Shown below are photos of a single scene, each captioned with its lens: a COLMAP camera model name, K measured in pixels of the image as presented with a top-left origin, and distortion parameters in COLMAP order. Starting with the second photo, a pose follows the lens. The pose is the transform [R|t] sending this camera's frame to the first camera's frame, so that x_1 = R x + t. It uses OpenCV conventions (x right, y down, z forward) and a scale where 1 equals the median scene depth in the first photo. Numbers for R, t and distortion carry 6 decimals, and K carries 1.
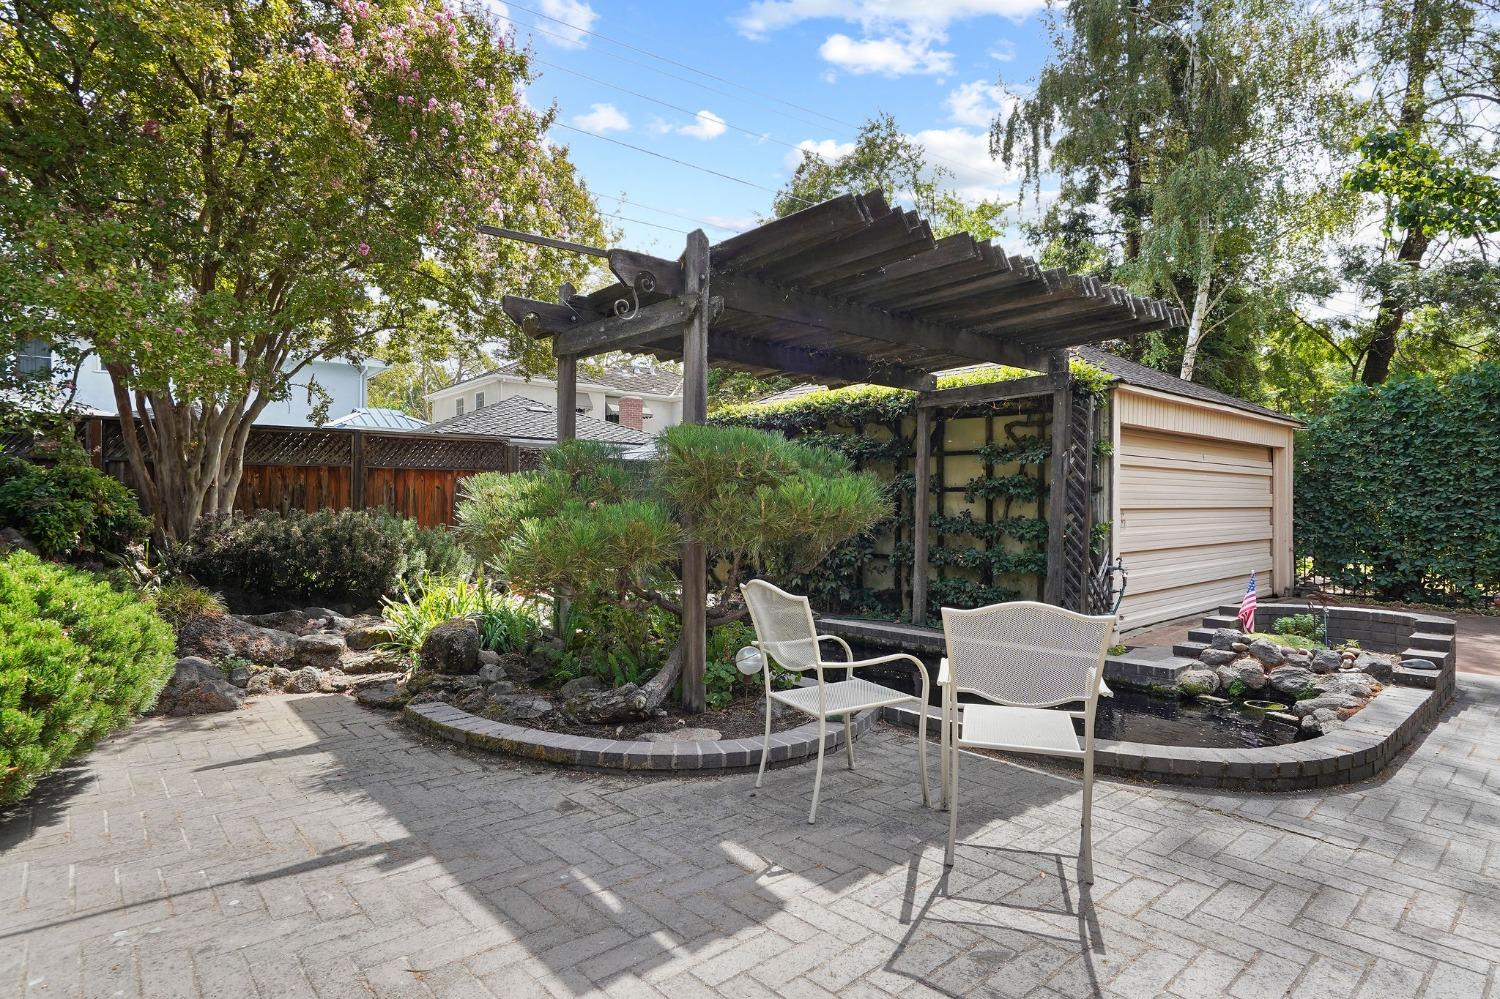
lens RADIAL K [[789.7, 0, 749.3], [0, 789.7, 503.8], [0, 0, 1]] dist [0.002506, 0.007448]
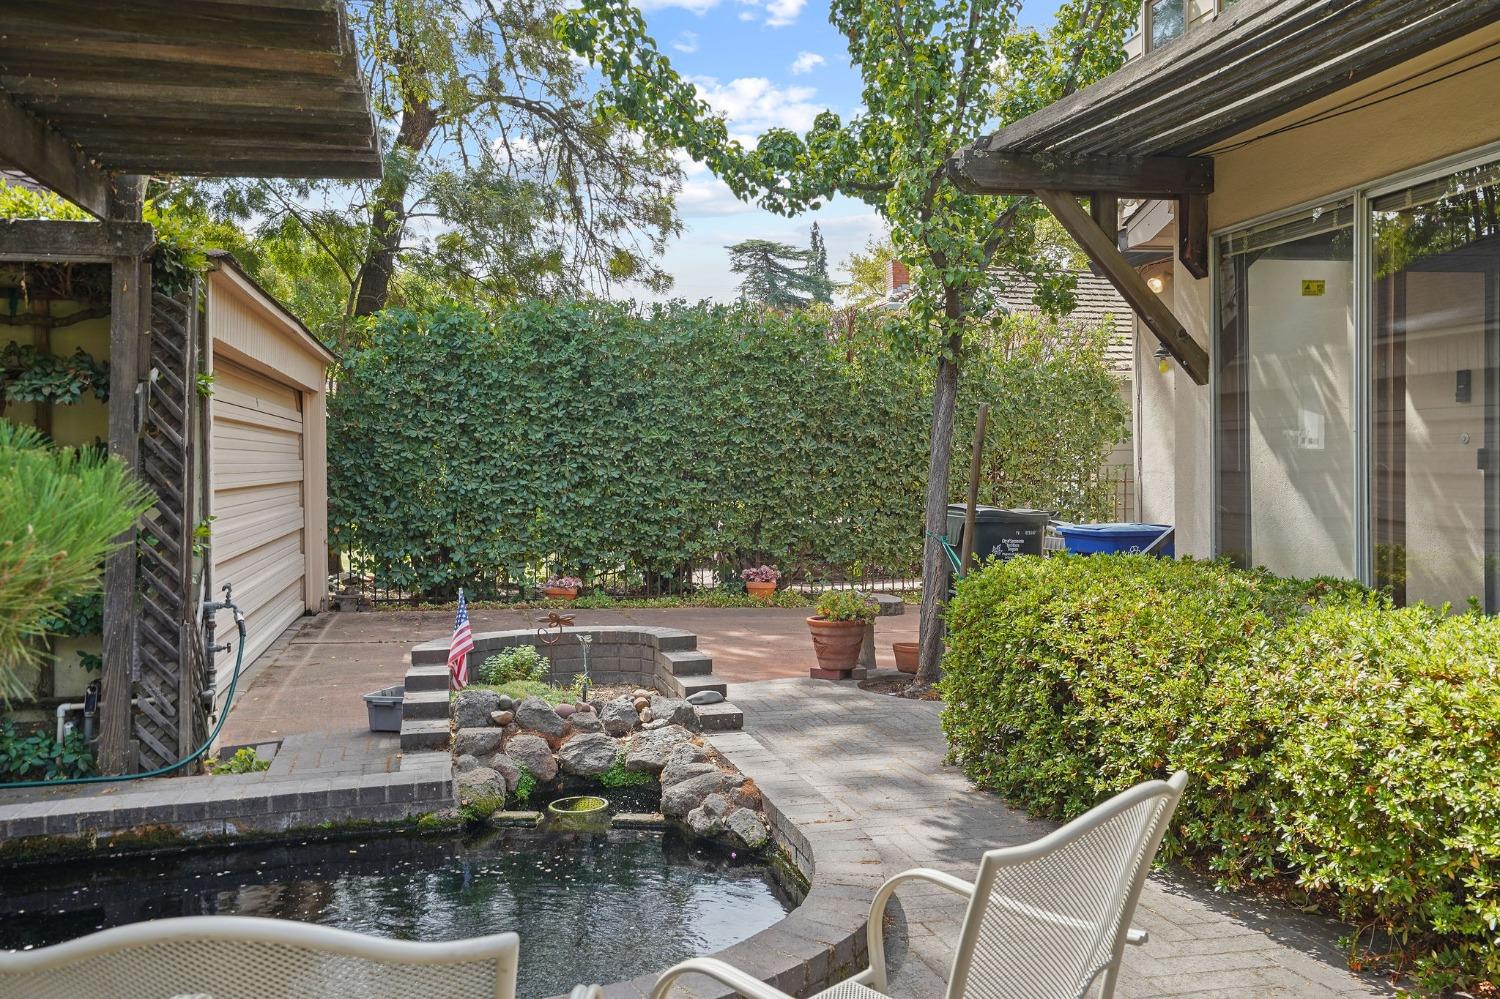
lens RADIAL K [[1192.9, 0, 748.5], [0, 1192.9, 484.8], [0, 0, 1]] dist [-0.006396, 0.002183]
pose [[0.460756, -0.021491, 0.887267, -0.068273], [0.007838, 0.999766, 0.020146, -0.010664], [-0.887492, -0.002328, 0.460817, 0.234042]]
